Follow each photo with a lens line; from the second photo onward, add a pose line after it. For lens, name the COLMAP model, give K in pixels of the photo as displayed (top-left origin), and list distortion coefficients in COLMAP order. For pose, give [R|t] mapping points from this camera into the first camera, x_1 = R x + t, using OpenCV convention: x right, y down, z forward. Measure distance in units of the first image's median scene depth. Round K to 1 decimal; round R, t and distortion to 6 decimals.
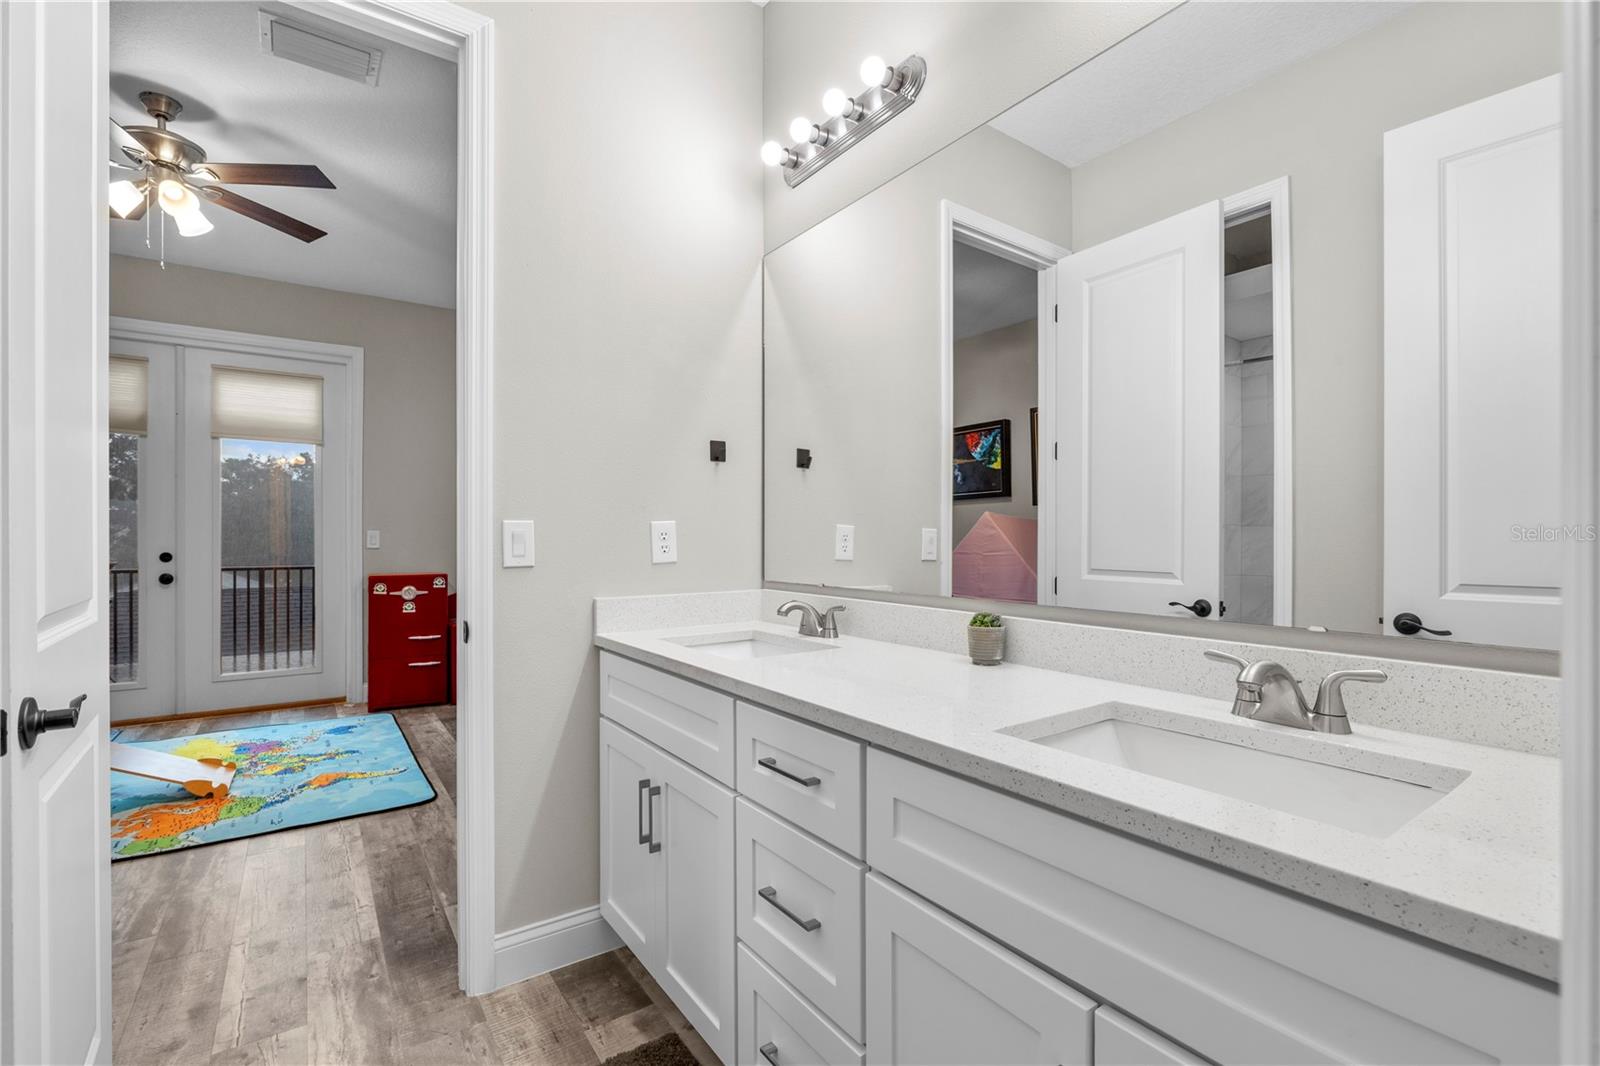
lens RADIAL K [[710.4, 0, 795.0], [0, 710.4, 534.1], [0, 0, 1]] dist [-0.000695, 0.000057]
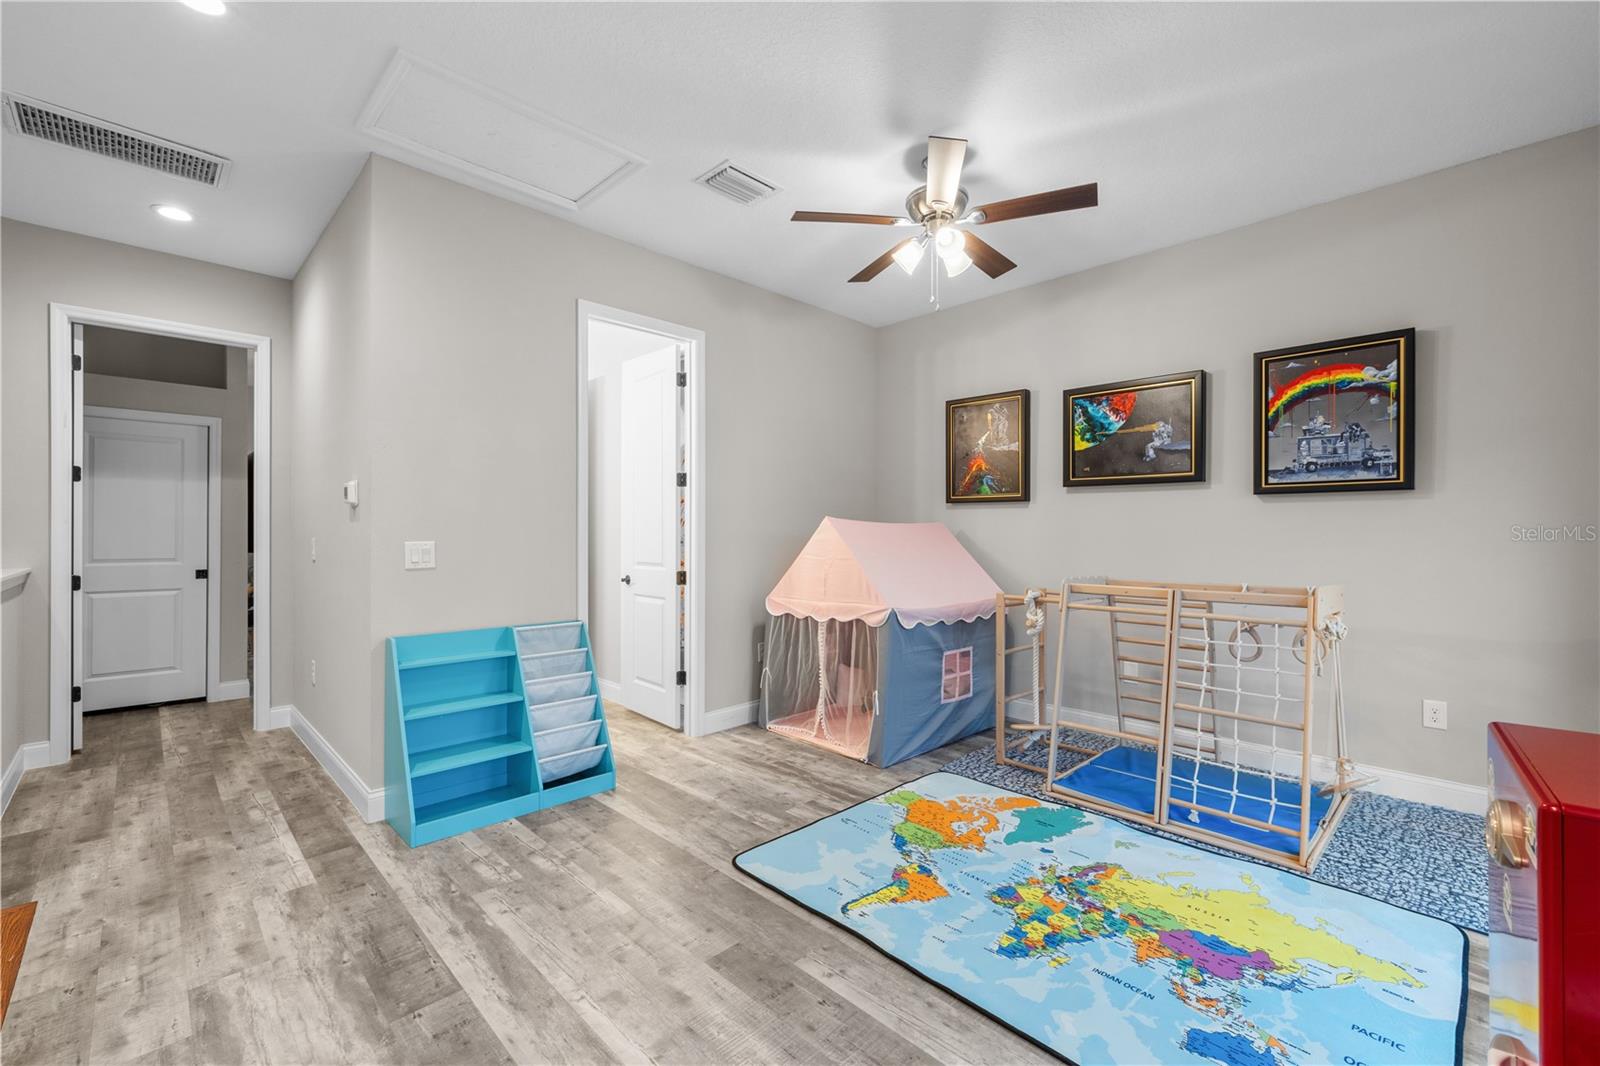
lens RADIAL K [[668.1, 0, 795.9], [0, 668.1, 530.1], [0, 0, 1]] dist [-0.001373, 0.000437]
pose [[-0.986226, 0.003536, -0.165368, -0.455750], [0.004378, 0.999979, -0.004725, -0.023766], [0.165348, -0.005383, -0.986221, 1.824531]]
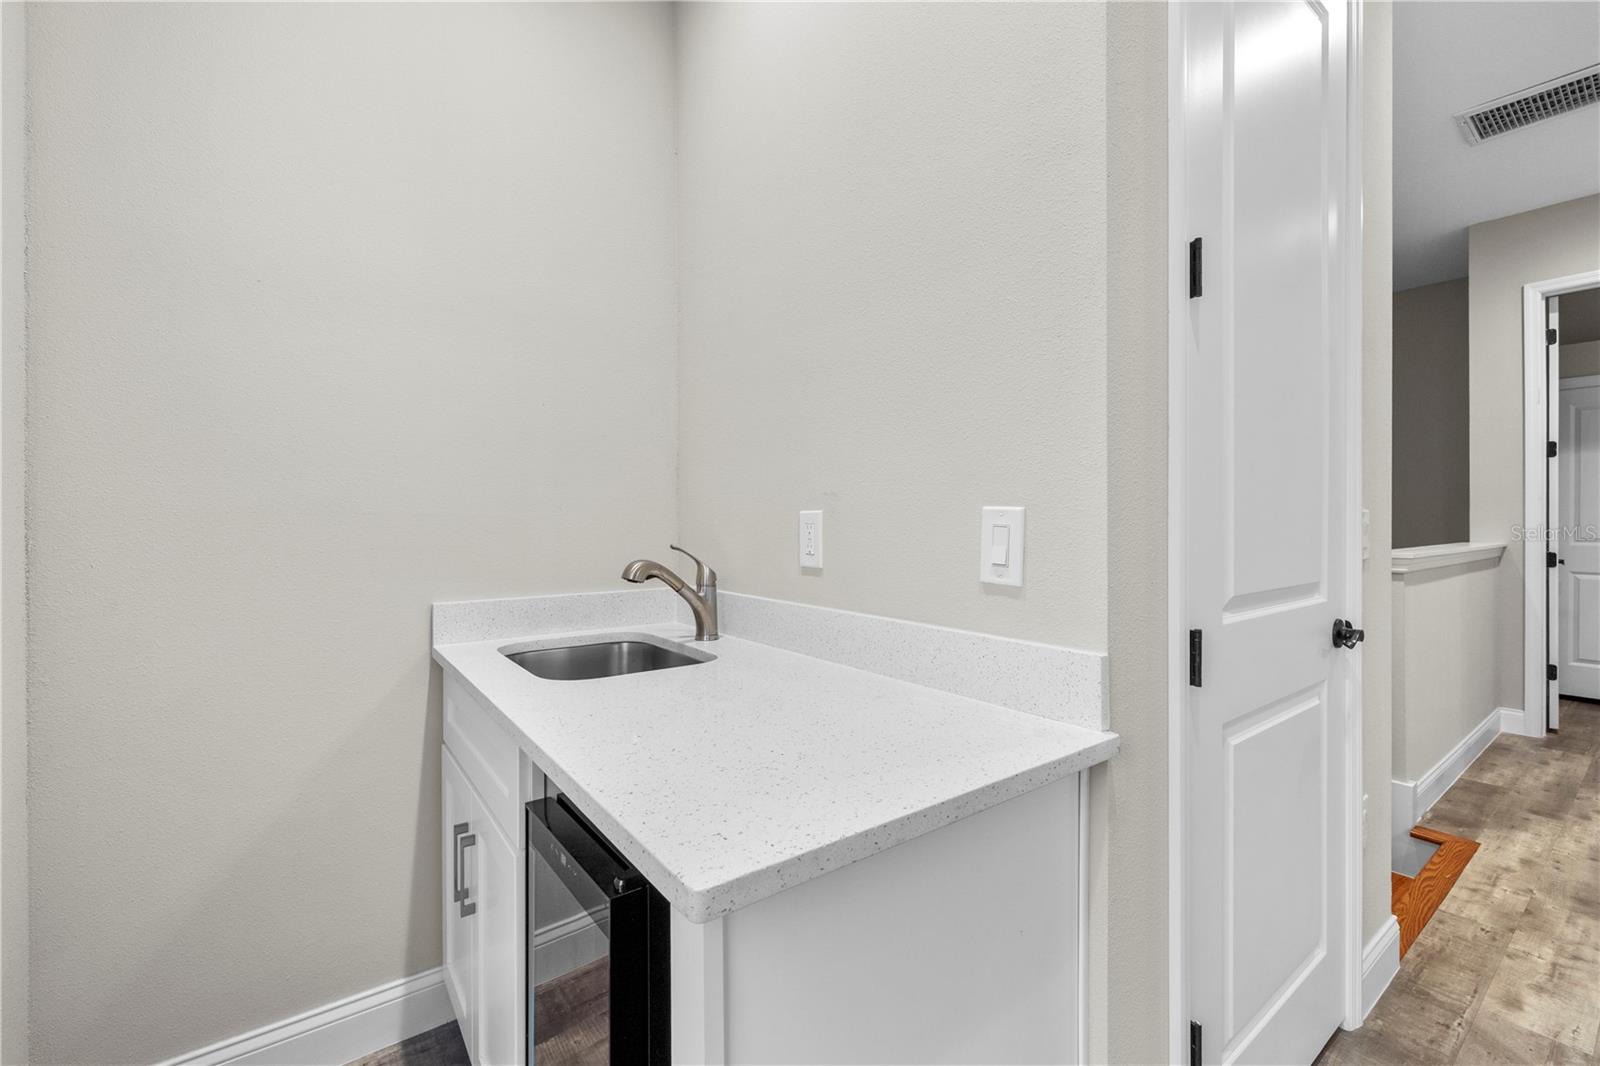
lens RADIAL K [[668.1, 0, 794.1], [0, 668.1, 529.4], [0, 0, 1]] dist [-0.001373, 0.000437]
pose [[-0.023146, -0.009367, 0.999688, -0.531485], [0.003632, 0.999949, 0.009454, -0.010924], [-0.999725, 0.003850, -0.023111, 1.802344]]
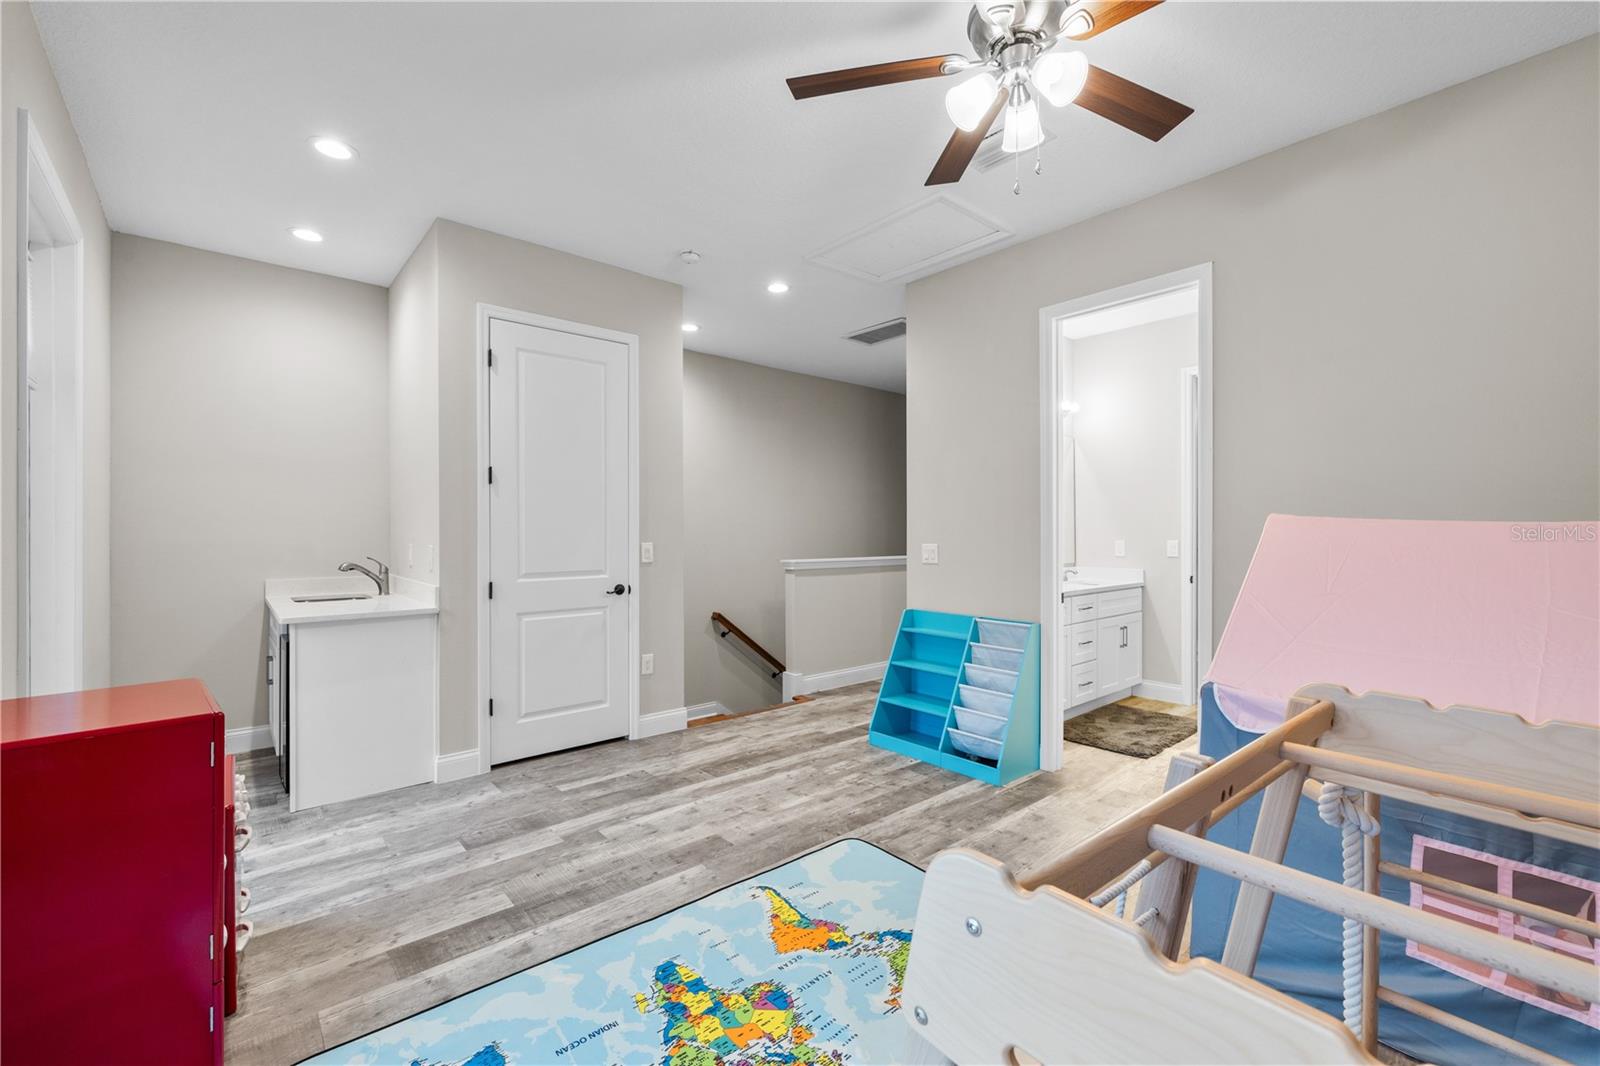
lens RADIAL K [[668.1, 0, 801.1], [0, 668.1, 534.2], [0, 0, 1]] dist [-0.001373, 0.000437]
pose [[-0.097753, 0.000704, 0.995210, -1.402846], [0.003732, 0.999993, -0.000341, -0.035352], [-0.995204, 0.003681, -0.097755, 1.162244]]
